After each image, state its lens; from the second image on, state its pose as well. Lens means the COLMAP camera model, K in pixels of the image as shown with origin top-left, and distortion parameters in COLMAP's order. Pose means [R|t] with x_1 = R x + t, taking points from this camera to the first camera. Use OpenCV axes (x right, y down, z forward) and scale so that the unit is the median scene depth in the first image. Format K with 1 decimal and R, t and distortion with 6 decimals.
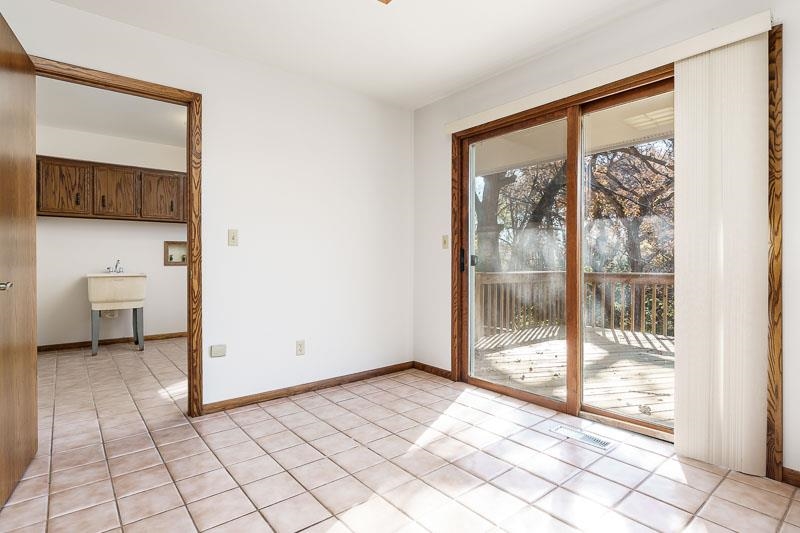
lens RADIAL K [[407.6, 0, 400.2], [0, 407.6, 263.8], [0, 0, 1]] dist [-0.005325, -0.001160]
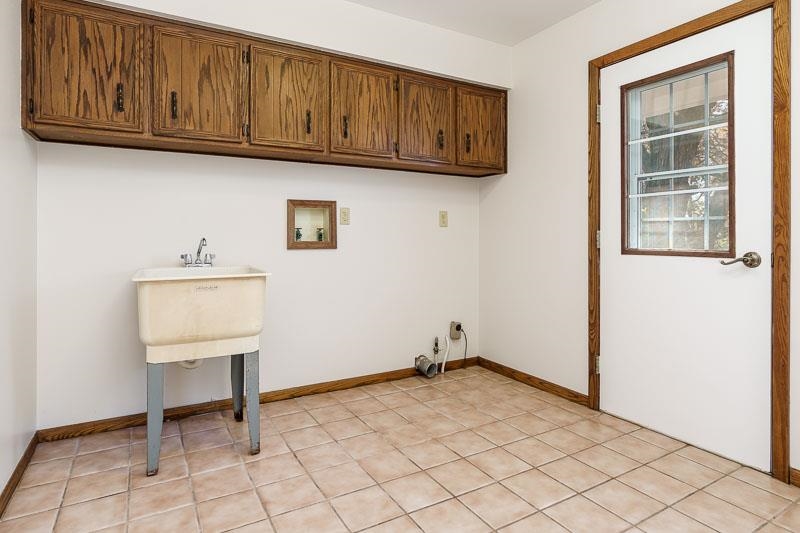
lens RADIAL K [[438.3, 0, 398.7], [0, 438.3, 239.3], [0, 0, 1]] dist [-0.020762, 0.017127]
pose [[0.986968, 0.002761, -0.160895, -0.415587], [-0.002692, 0.999996, 0.000650, -0.009721], [0.160896, -0.000209, 0.986971, 0.575842]]
